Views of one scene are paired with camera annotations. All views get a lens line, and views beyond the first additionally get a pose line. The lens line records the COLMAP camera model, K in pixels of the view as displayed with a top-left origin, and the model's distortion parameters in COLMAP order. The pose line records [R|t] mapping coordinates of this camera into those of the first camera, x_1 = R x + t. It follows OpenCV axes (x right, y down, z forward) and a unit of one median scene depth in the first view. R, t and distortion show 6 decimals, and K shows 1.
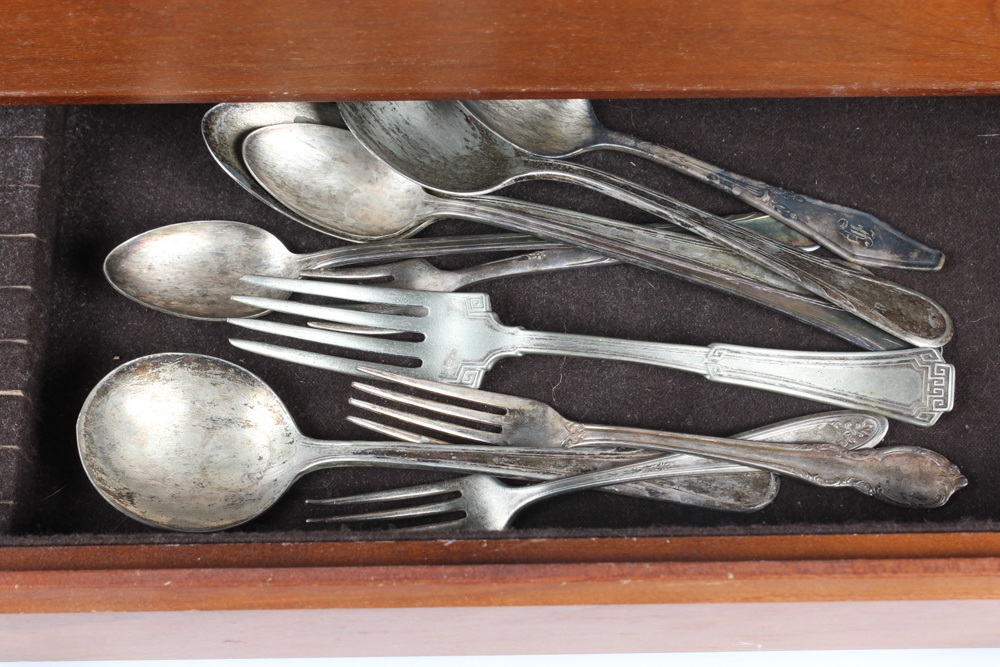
lens RADIAL K [[1837.1, 0, 474.3], [0, 1837.1, 347.0], [0, 0, 1]] dist [-0.009043, 0.000000]
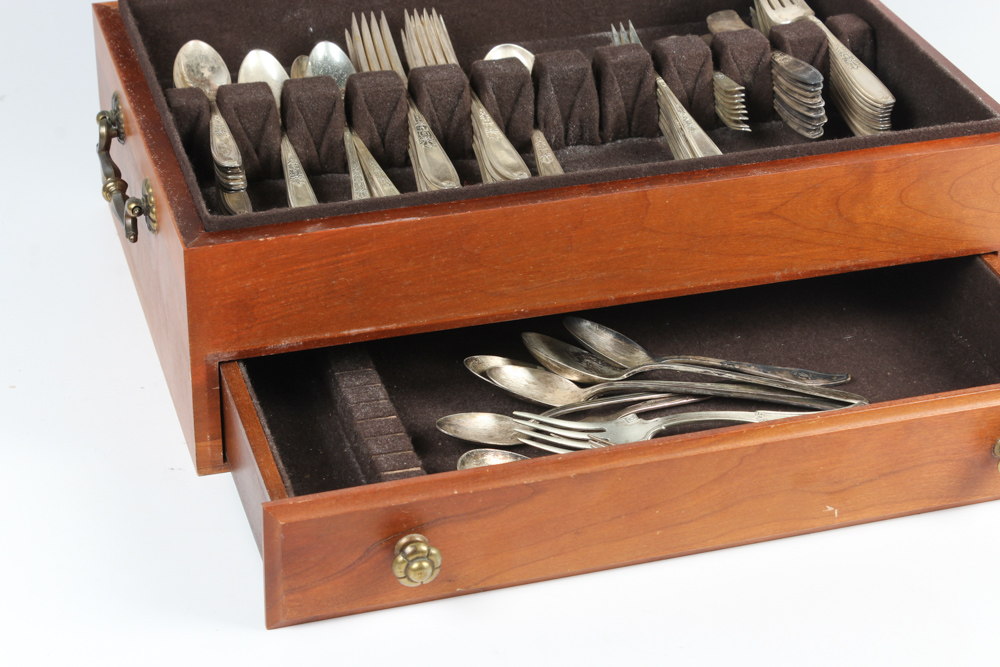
lens RADIAL K [[2193.3, 0, 497.9], [0, 2193.3, 332.7], [0, 0, 1]] dist [0.013253, 0.000000]
pose [[0.955924, -0.124019, 0.266138, -0.763135], [0.256990, 0.791790, -0.554098, 1.189915], [-0.142007, 0.598070, 0.788763, -0.854419]]
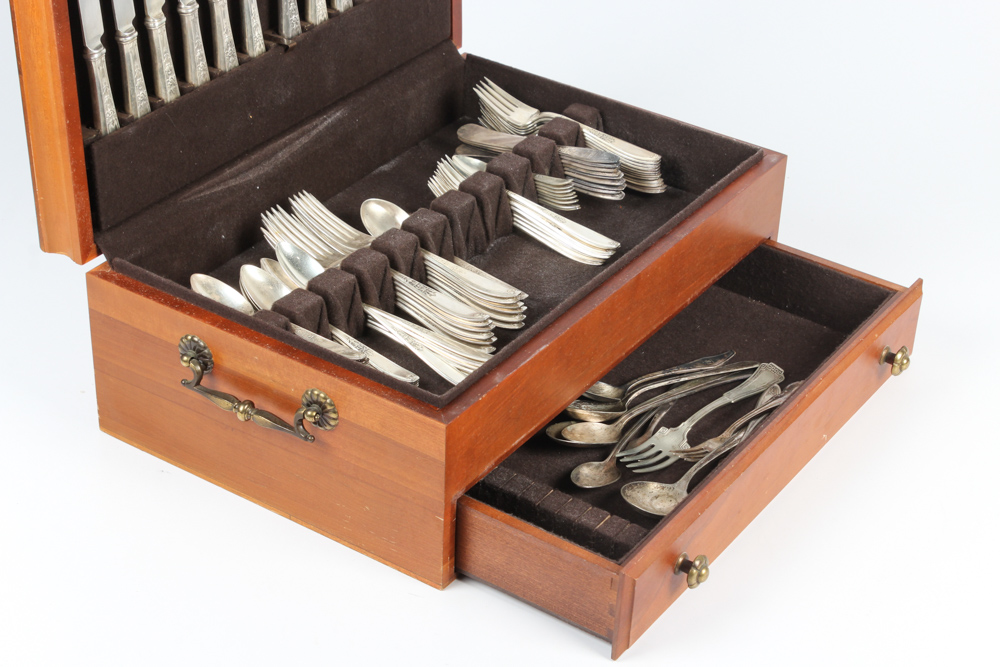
lens RADIAL K [[2135.1, 0, 501.0], [0, 2135.1, 336.1], [0, 0, 1]] dist [0.072450, 0.000000]
pose [[0.566174, -0.417417, 0.710782, -2.388100], [0.747263, 0.623879, -0.228851, 0.444126], [-0.347916, 0.660710, 0.665144, -1.101147]]
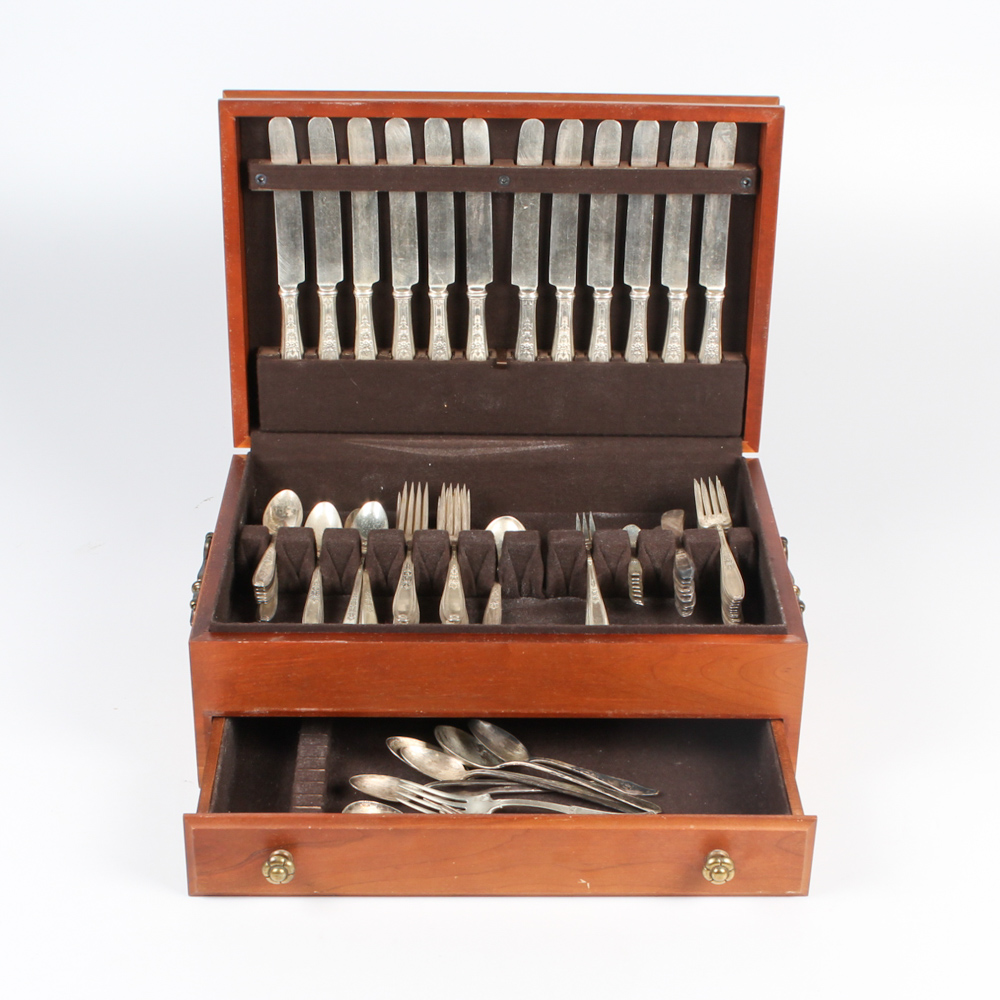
lens RADIAL K [[2099.1, 0, 503.2], [0, 2099.1, 498.0], [0, 0, 1]] dist [0.022049, 0.000000]
pose [[0.999677, 0.019394, 0.016442, -0.034231], [-0.004431, 0.769642, -0.638461, 1.733738], [-0.025036, 0.638181, 0.769479, -1.792071]]
